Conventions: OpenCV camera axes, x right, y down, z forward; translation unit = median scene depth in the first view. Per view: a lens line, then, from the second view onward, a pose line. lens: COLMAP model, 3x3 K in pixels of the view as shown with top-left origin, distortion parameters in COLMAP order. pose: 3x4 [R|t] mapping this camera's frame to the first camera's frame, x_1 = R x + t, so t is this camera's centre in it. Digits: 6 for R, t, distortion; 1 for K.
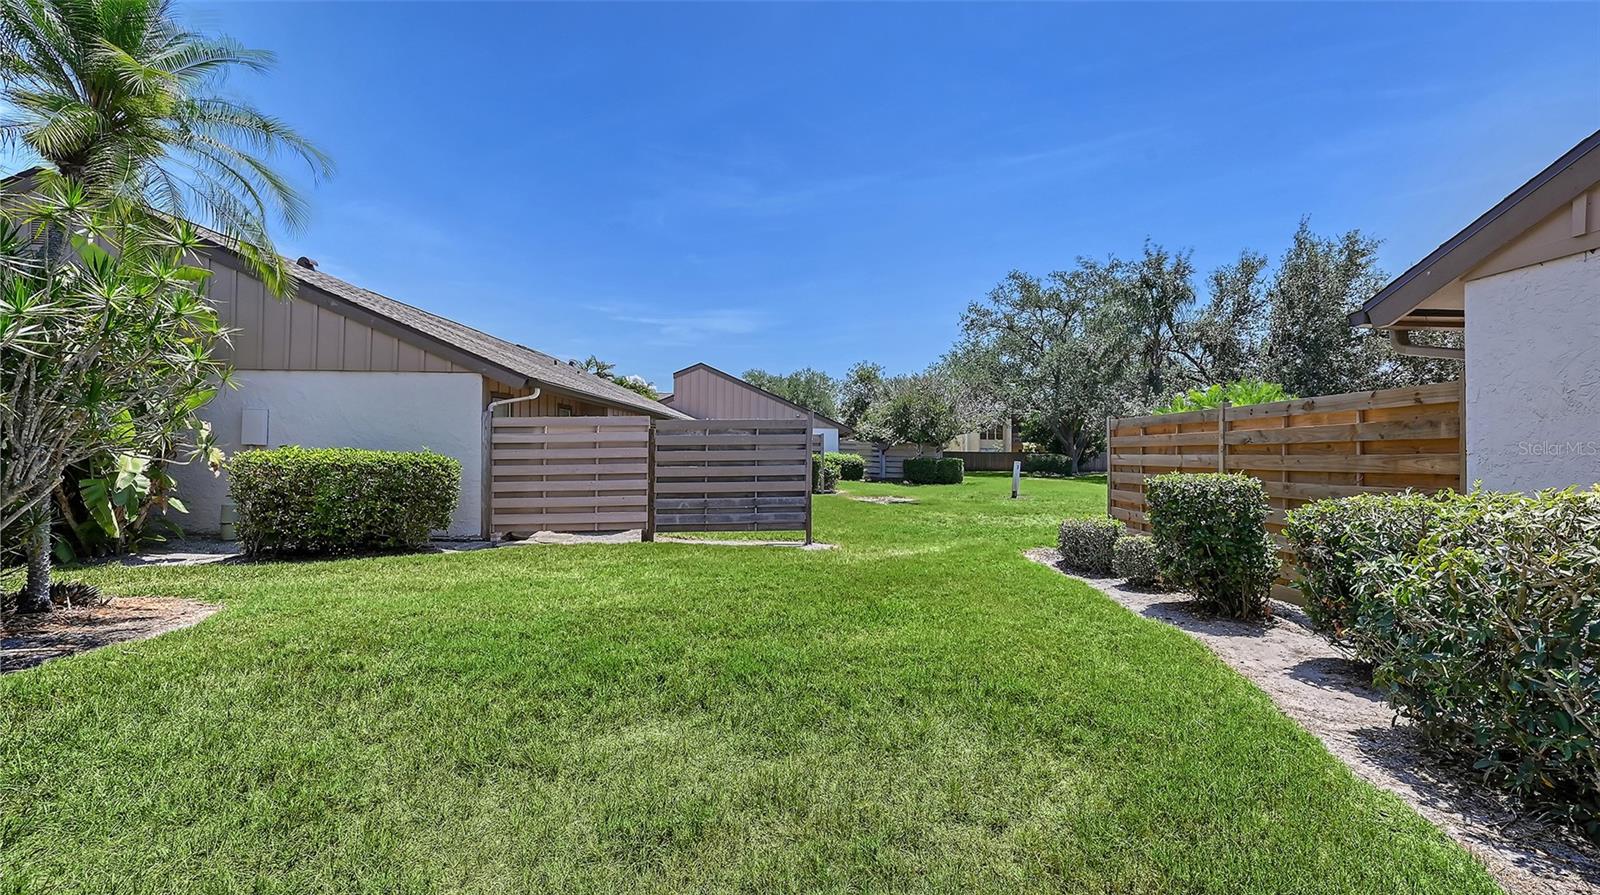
lens RADIAL K [[655.4, 0, 825.6], [0, 655.4, 427.4], [0, 0, 1]] dist [-0.001227, 0.000143]
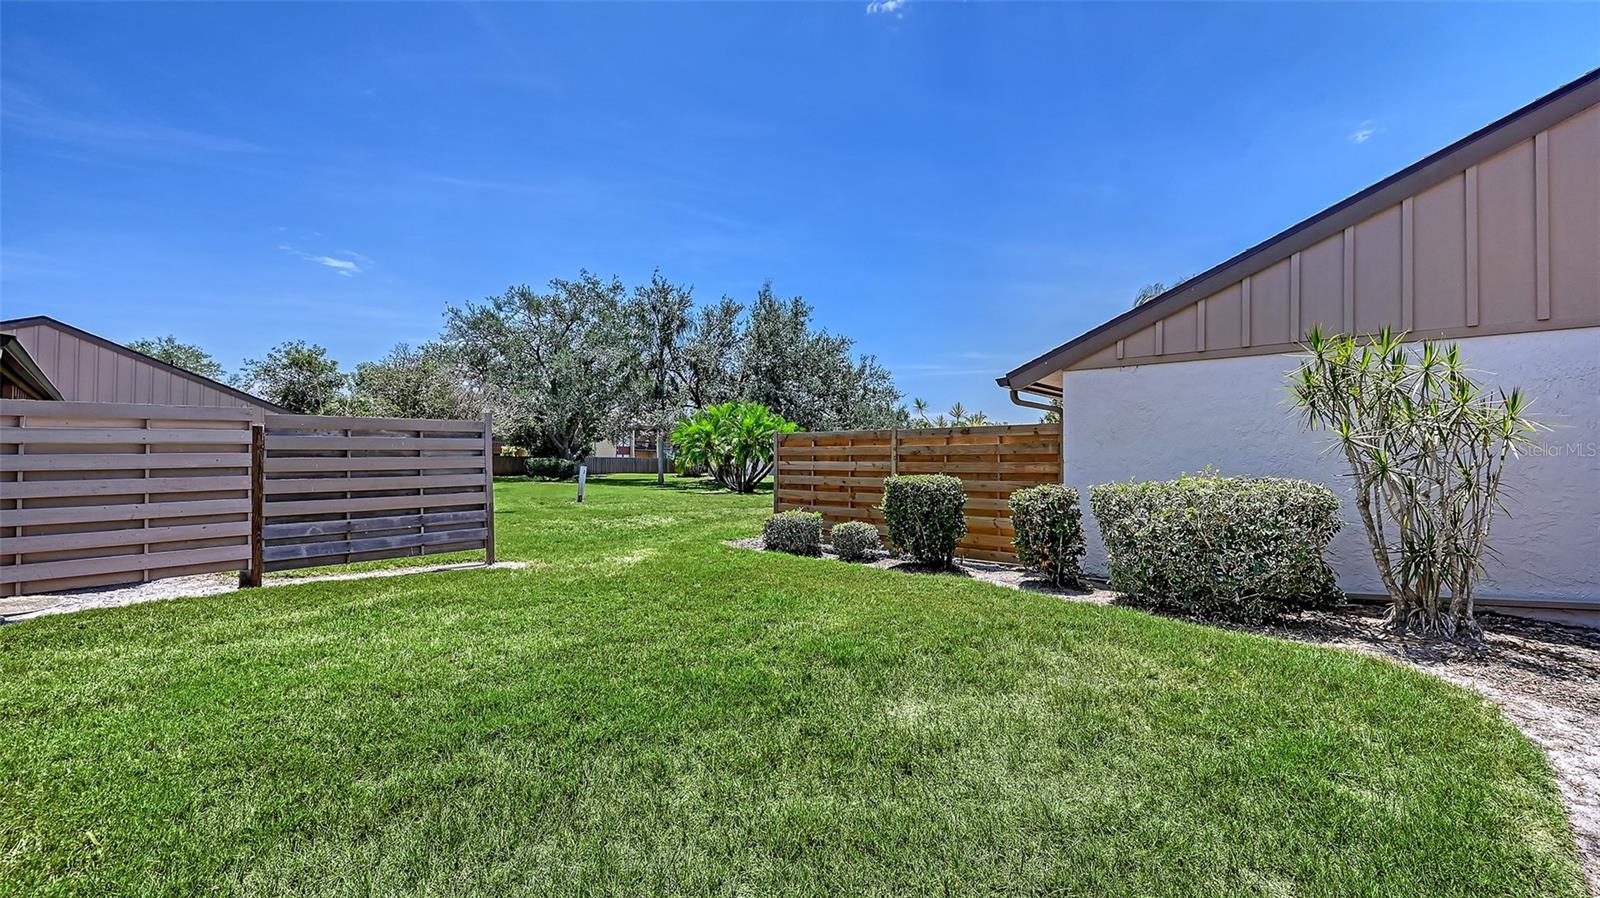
lens RADIAL K [[636.3, 0, 801.5], [0, 636.3, 453.3], [0, 0, 1]] dist [-0.001094, 0.000202]
pose [[0.694403, 0.005260, 0.719567, -0.350332], [-0.029983, 0.999316, 0.021629, -0.000957], [-0.718961, -0.036594, 0.694086, 0.108242]]
